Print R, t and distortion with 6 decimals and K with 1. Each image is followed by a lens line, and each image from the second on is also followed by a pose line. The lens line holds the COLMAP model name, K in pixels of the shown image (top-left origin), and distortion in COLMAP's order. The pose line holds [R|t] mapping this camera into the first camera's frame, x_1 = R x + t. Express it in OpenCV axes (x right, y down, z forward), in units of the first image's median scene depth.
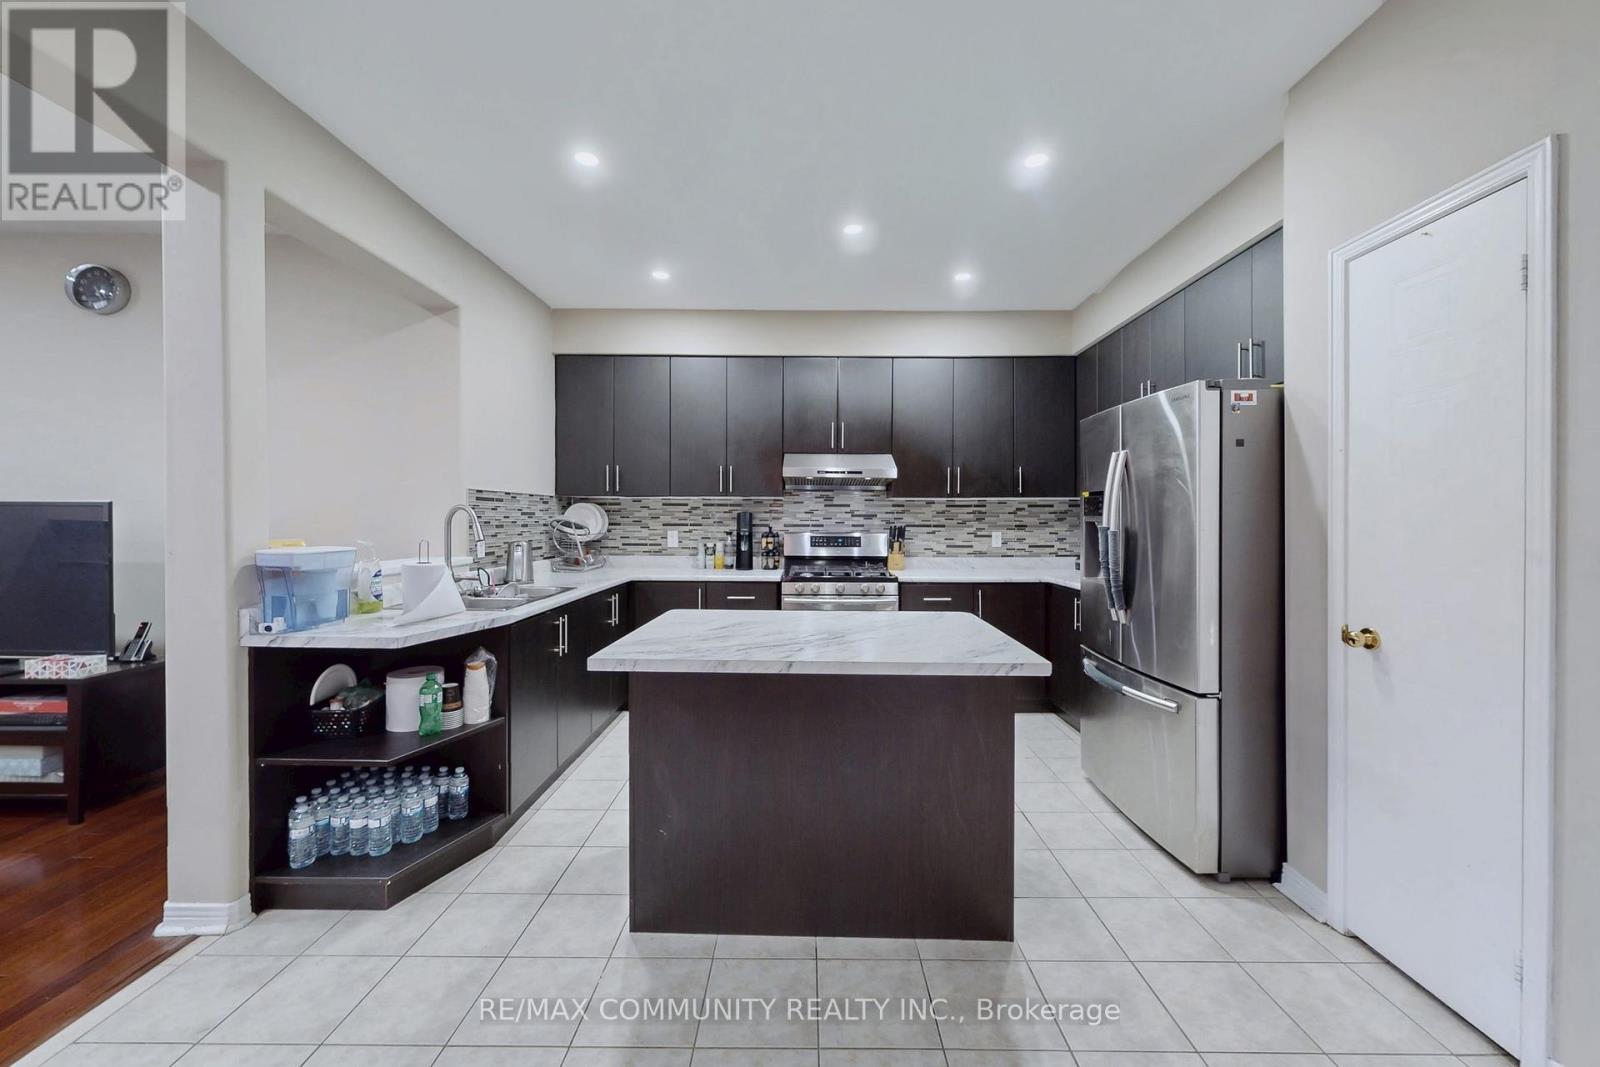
lens RADIAL K [[607.7, 0, 805.1], [0, 607.7, 530.2], [0, 0, 1]] dist [0.001813, 0.000128]
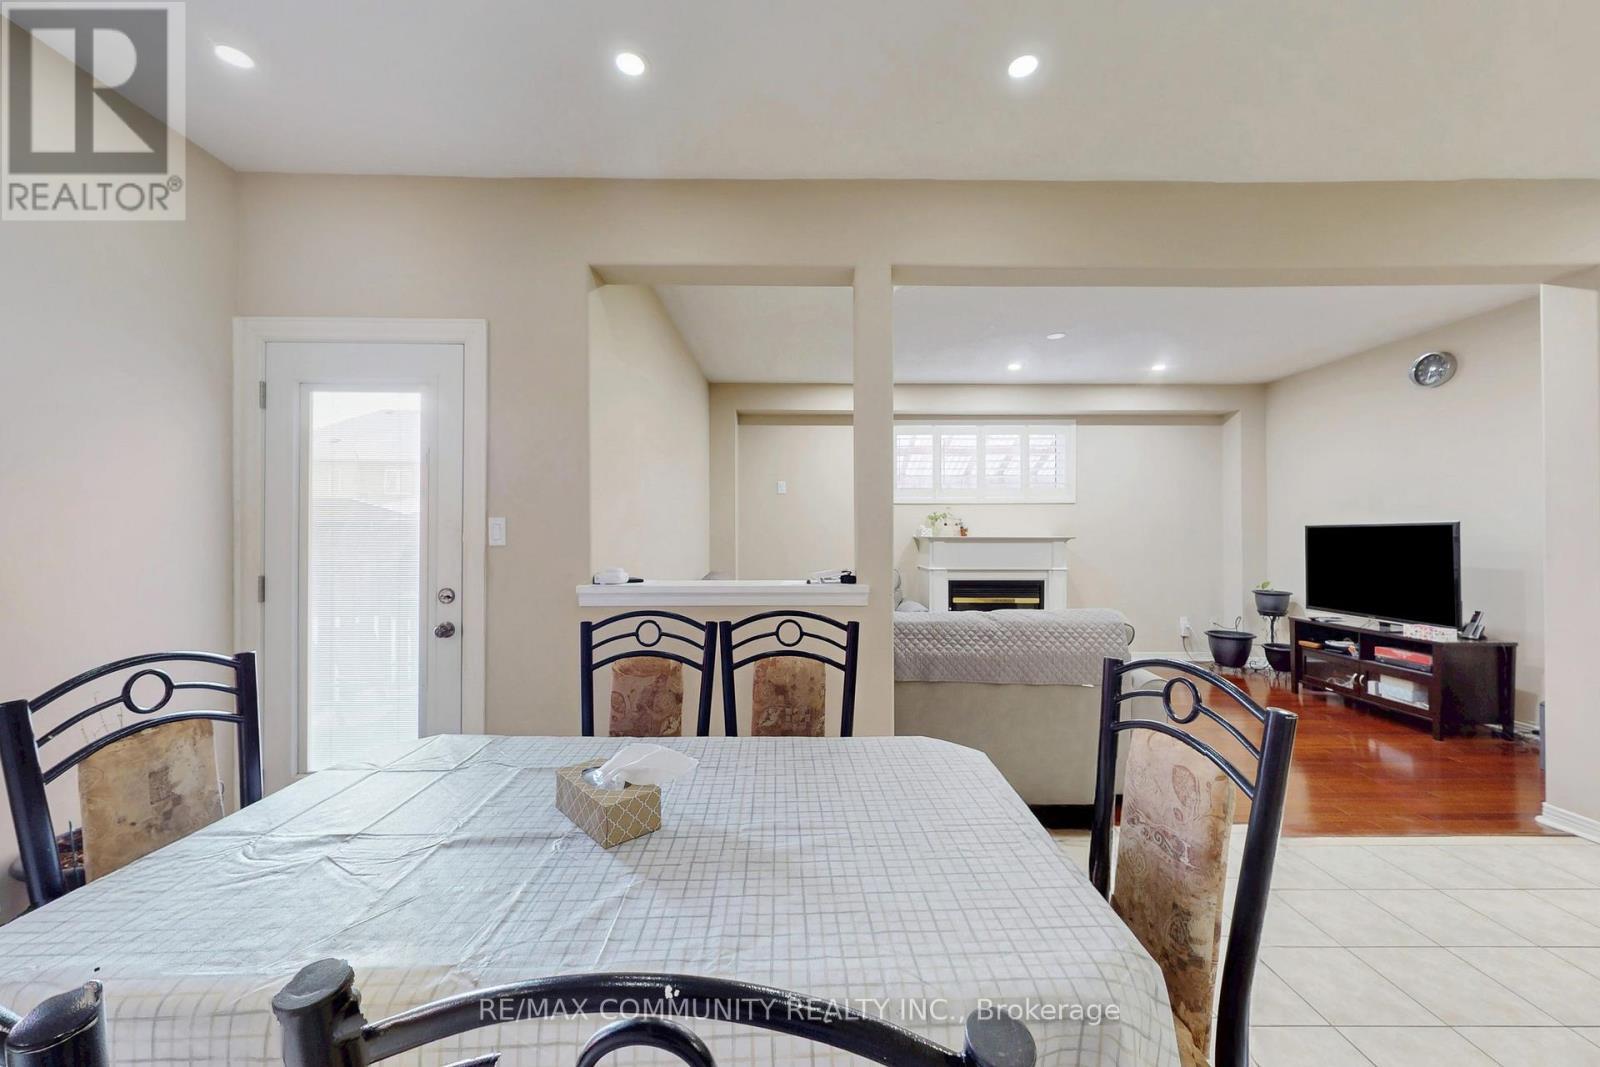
lens RADIAL K [[607.7, 0, 805.1], [0, 607.7, 530.2], [0, 0, 1]] dist [0.001813, 0.000128]
pose [[0.004406, -0.012576, -0.999911, 0.158157], [-0.012720, 0.999839, -0.012631, 0.005879], [0.999909, 0.012774, 0.004246, -0.308784]]
